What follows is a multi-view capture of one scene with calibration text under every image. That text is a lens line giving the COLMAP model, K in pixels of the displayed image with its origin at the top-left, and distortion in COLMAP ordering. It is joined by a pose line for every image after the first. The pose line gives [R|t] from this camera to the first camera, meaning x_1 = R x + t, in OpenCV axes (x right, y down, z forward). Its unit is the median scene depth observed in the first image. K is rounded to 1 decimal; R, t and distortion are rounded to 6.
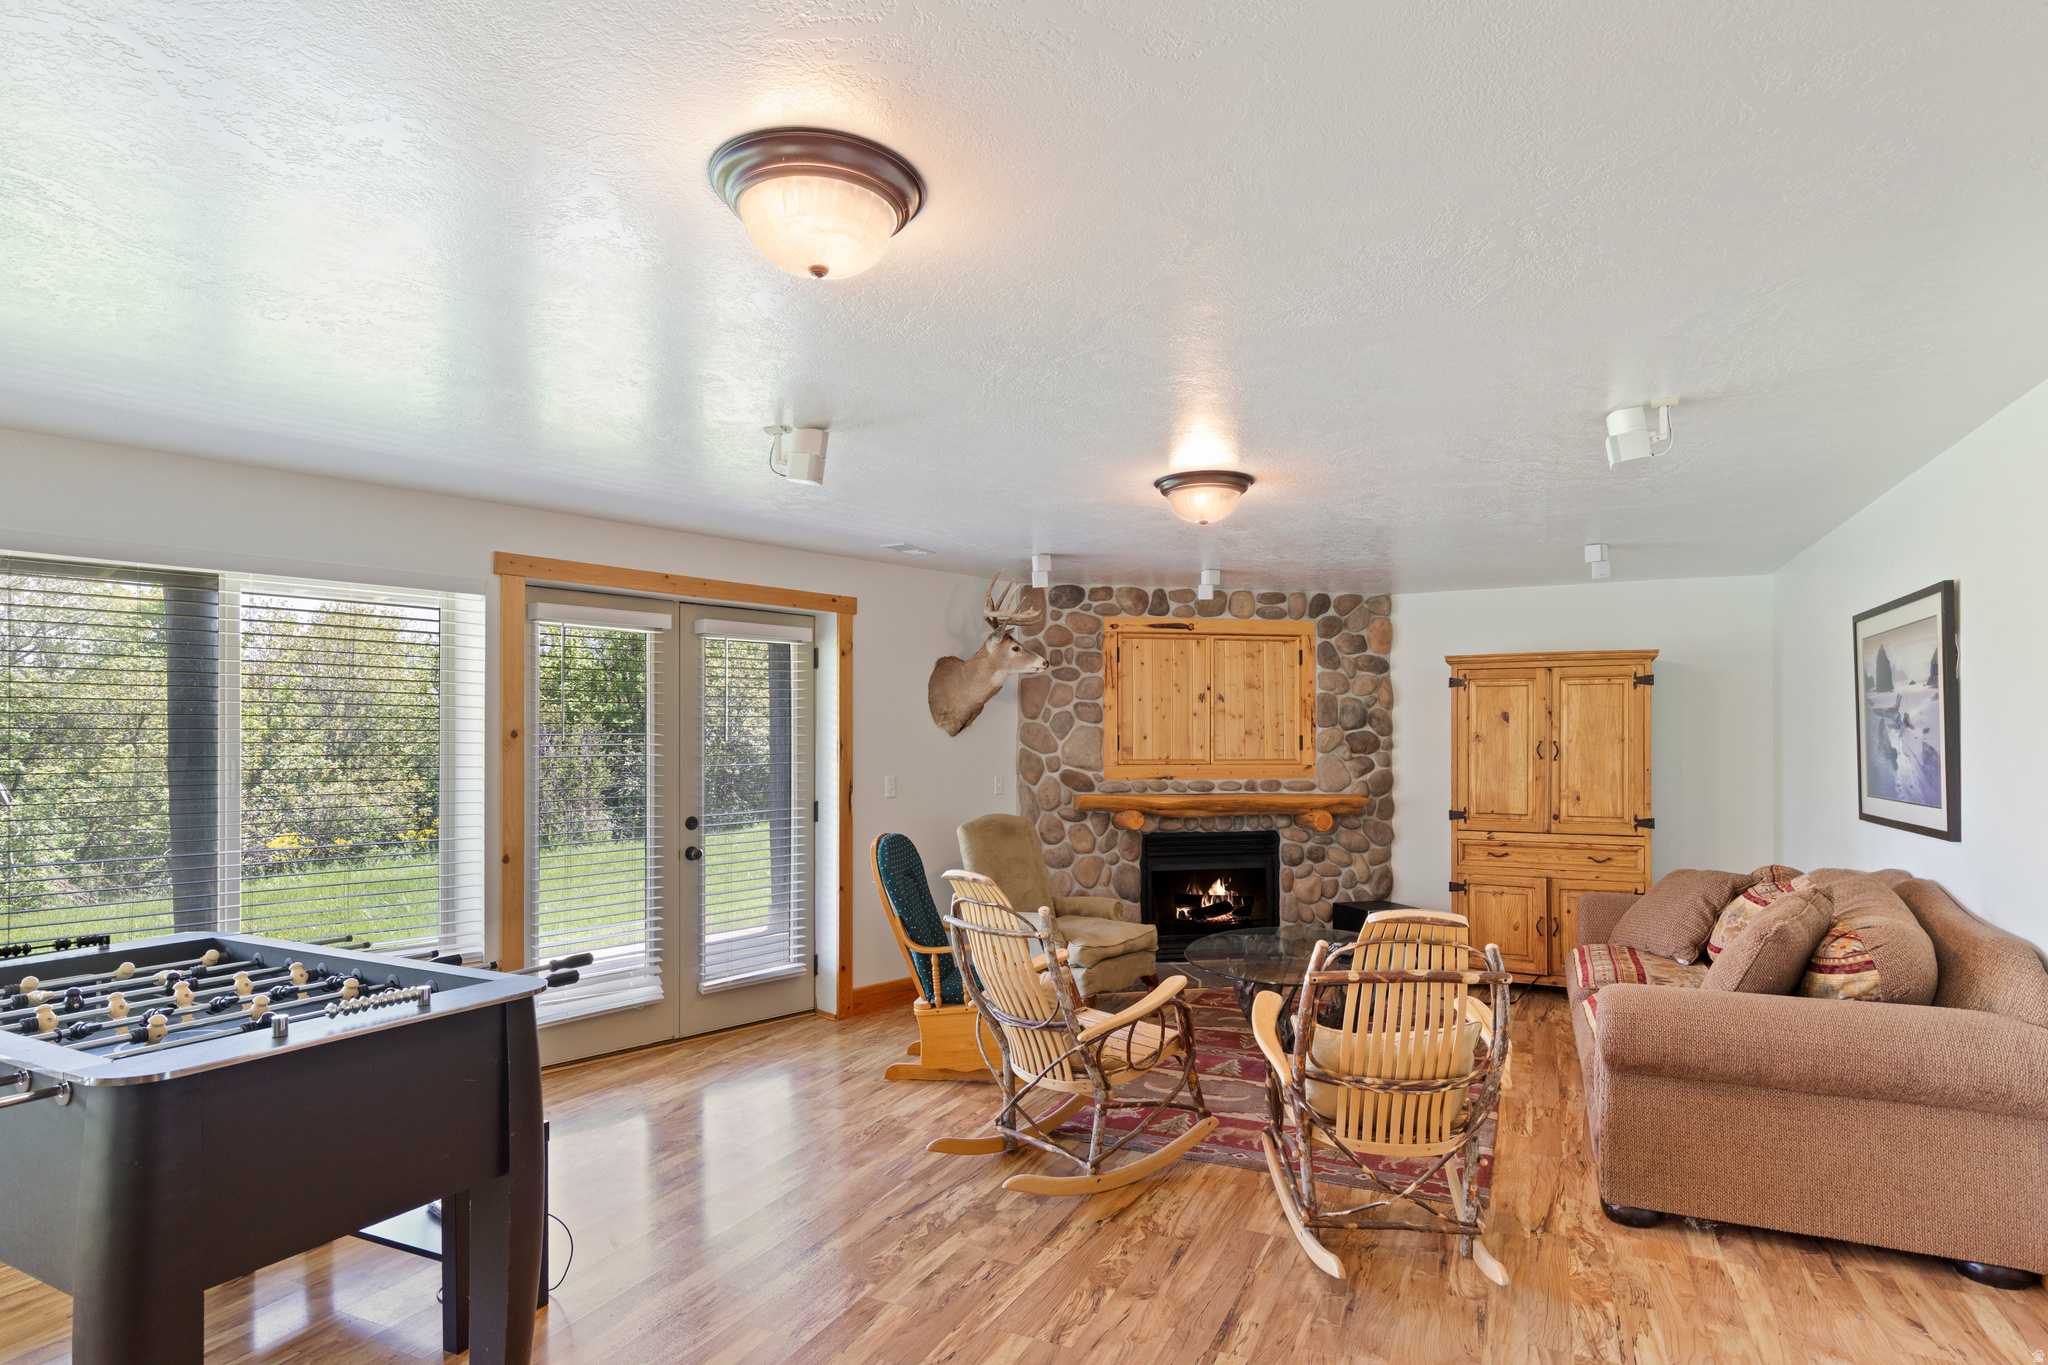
lens RADIAL K [[1079.8, 0, 1054.5], [0, 1079.8, 728.3], [0, 0, 1]] dist [0.003875, -0.000788]
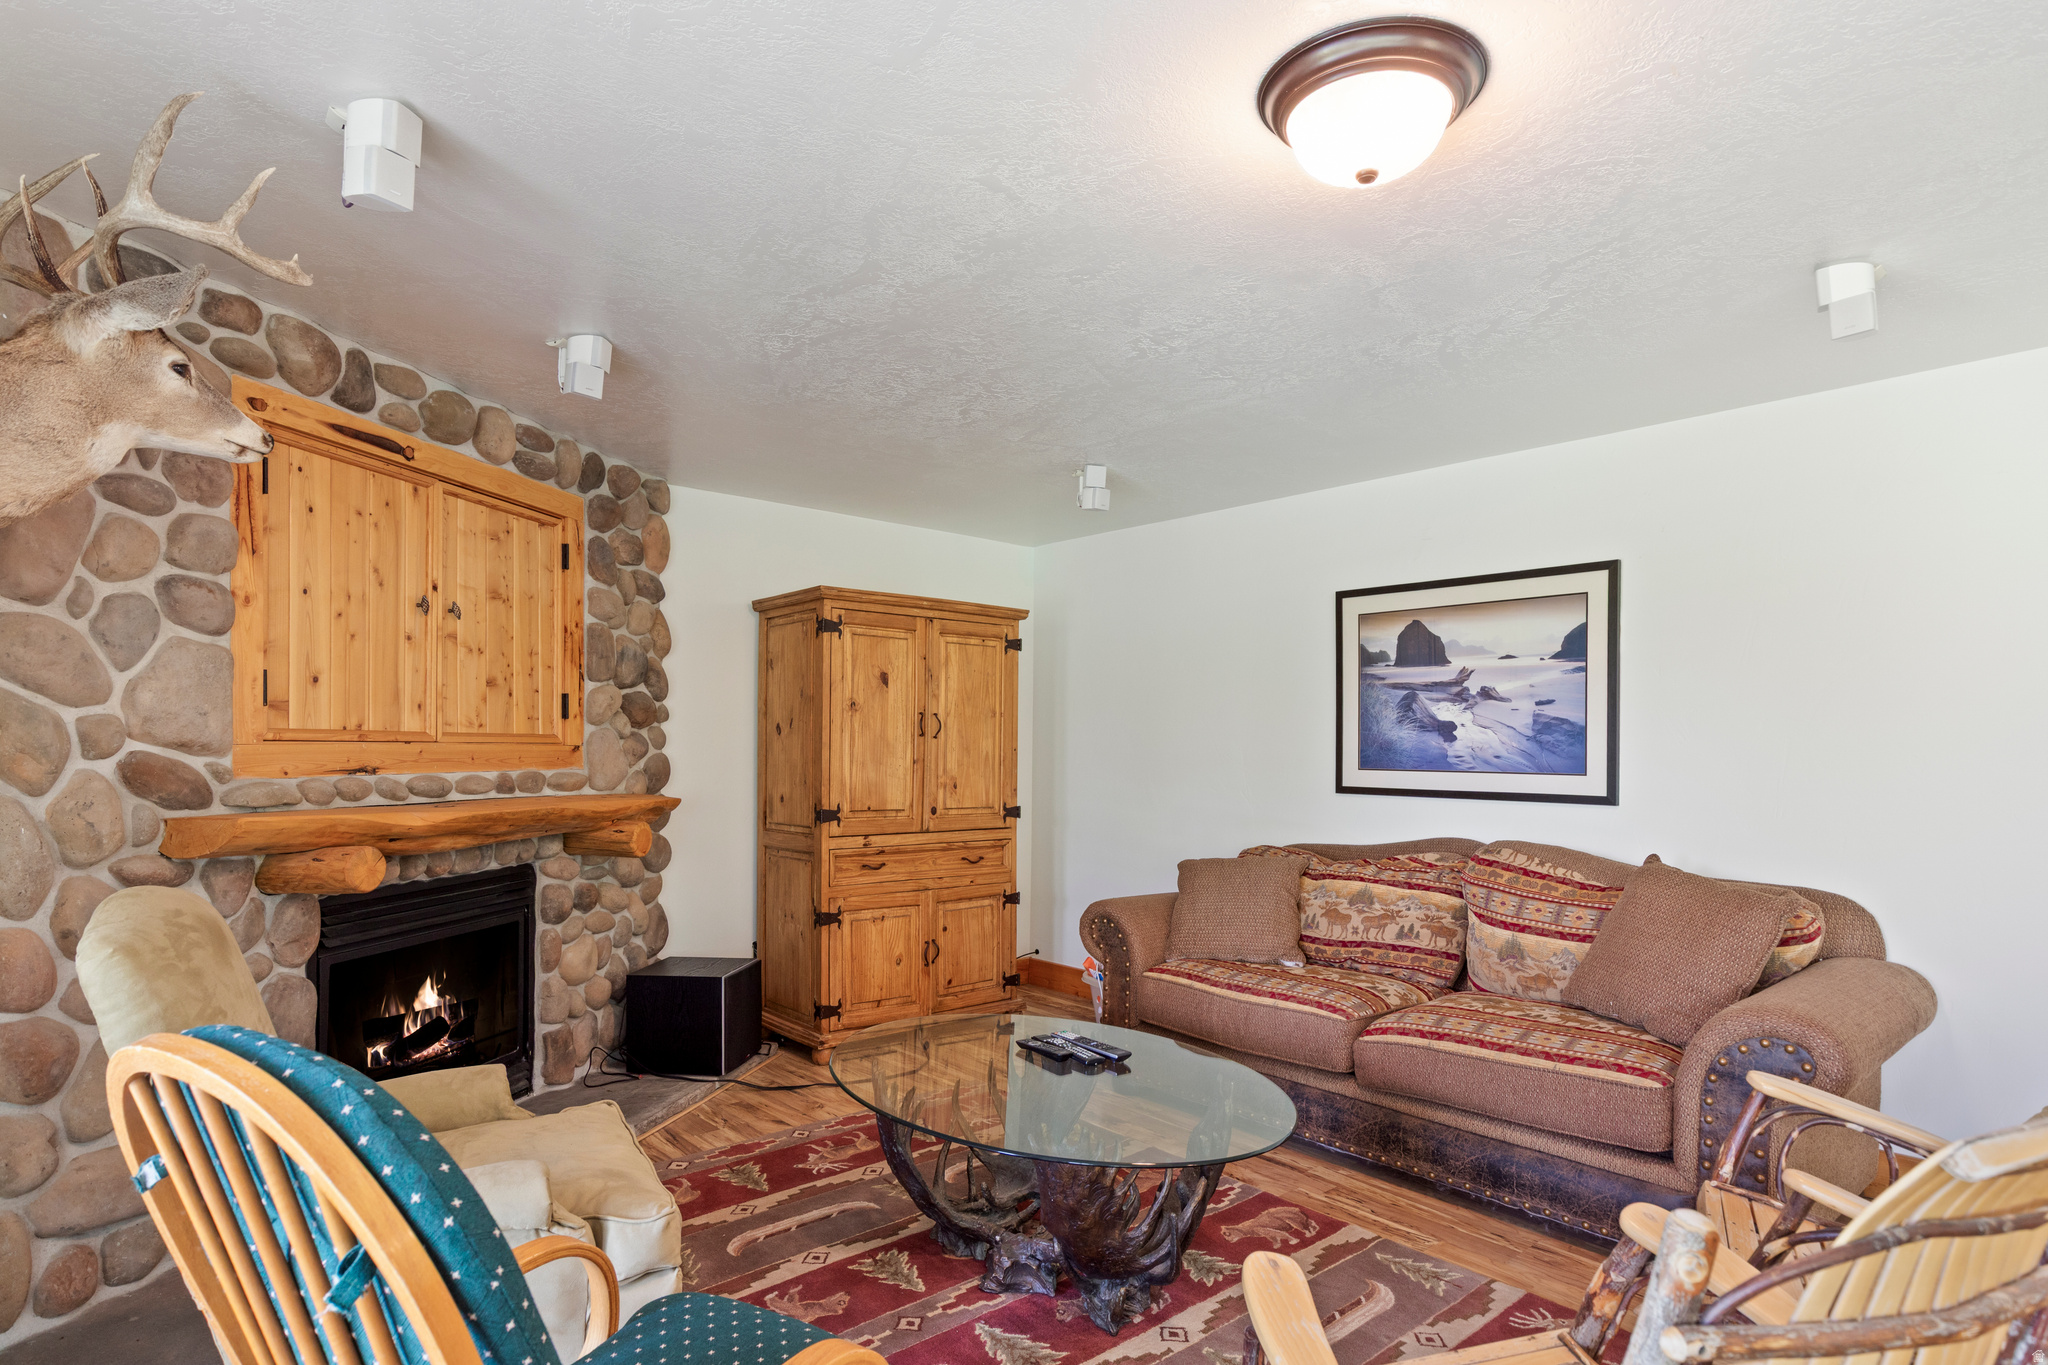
lens RADIAL K [[1079.8, 0, 1021.4], [0, 1079.8, 753.6], [0, 0, 1]] dist [0.003875, -0.000788]
pose [[0.419421, -0.001577, 0.907790, -0.199409], [-0.021021, 0.999713, 0.011449, 0.028133], [-0.907548, -0.023885, 0.419268, 0.567759]]
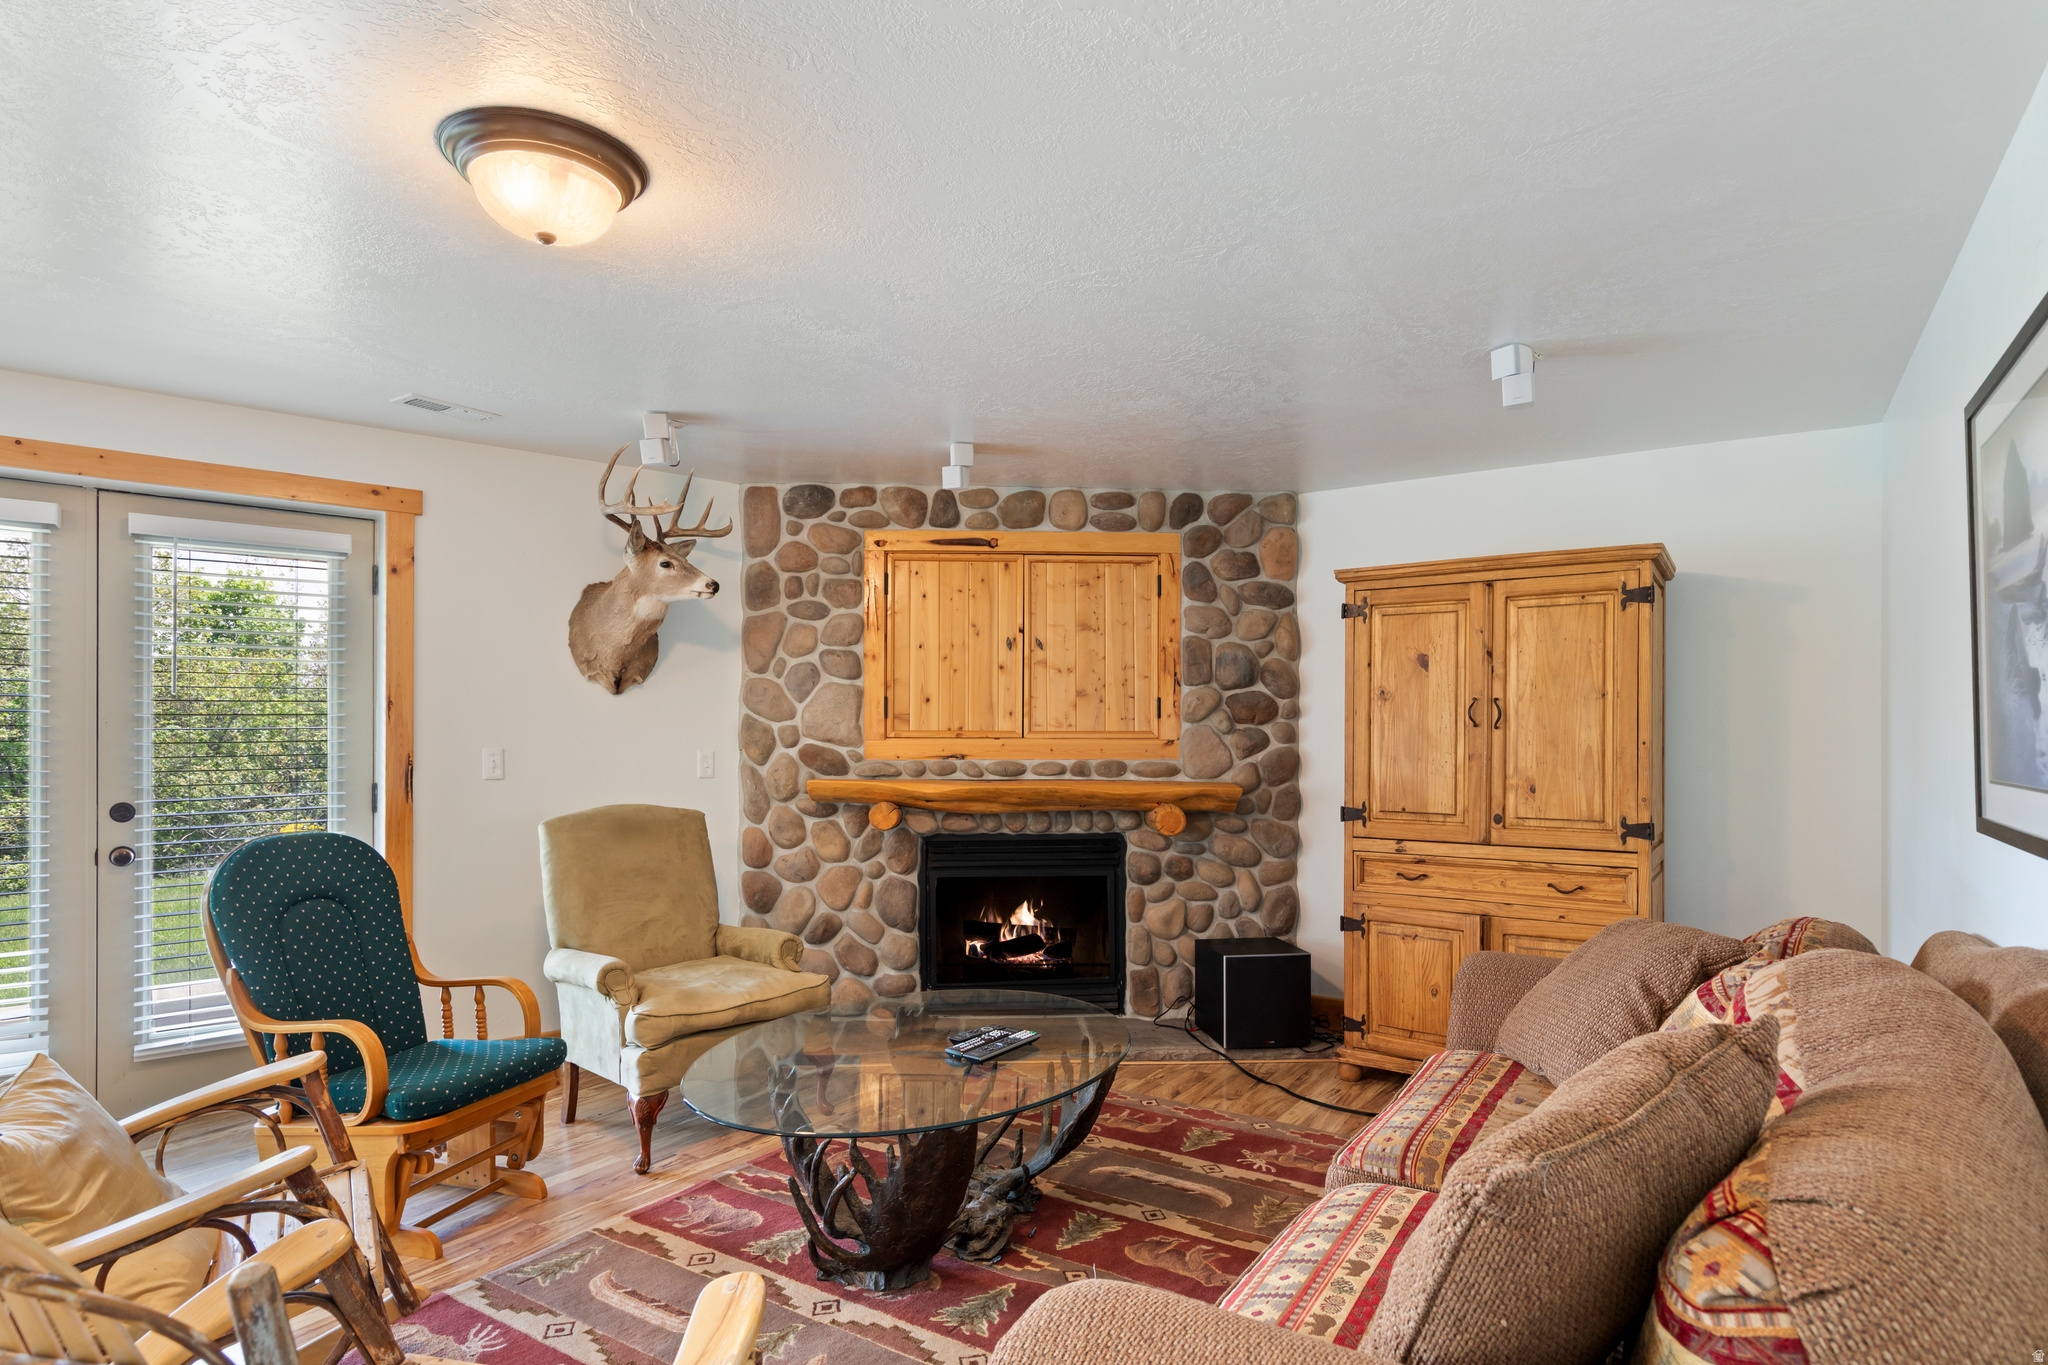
lens RADIAL K [[1079.8, 0, 1058.6], [0, 1079.8, 727.9], [0, 0, 1]] dist [0.003875, -0.000788]
pose [[0.990454, 0.000889, -0.137842, 0.273494], [-0.000338, 0.999992, 0.004018, 0.024585], [0.137844, -0.003933, 0.990446, 0.315287]]
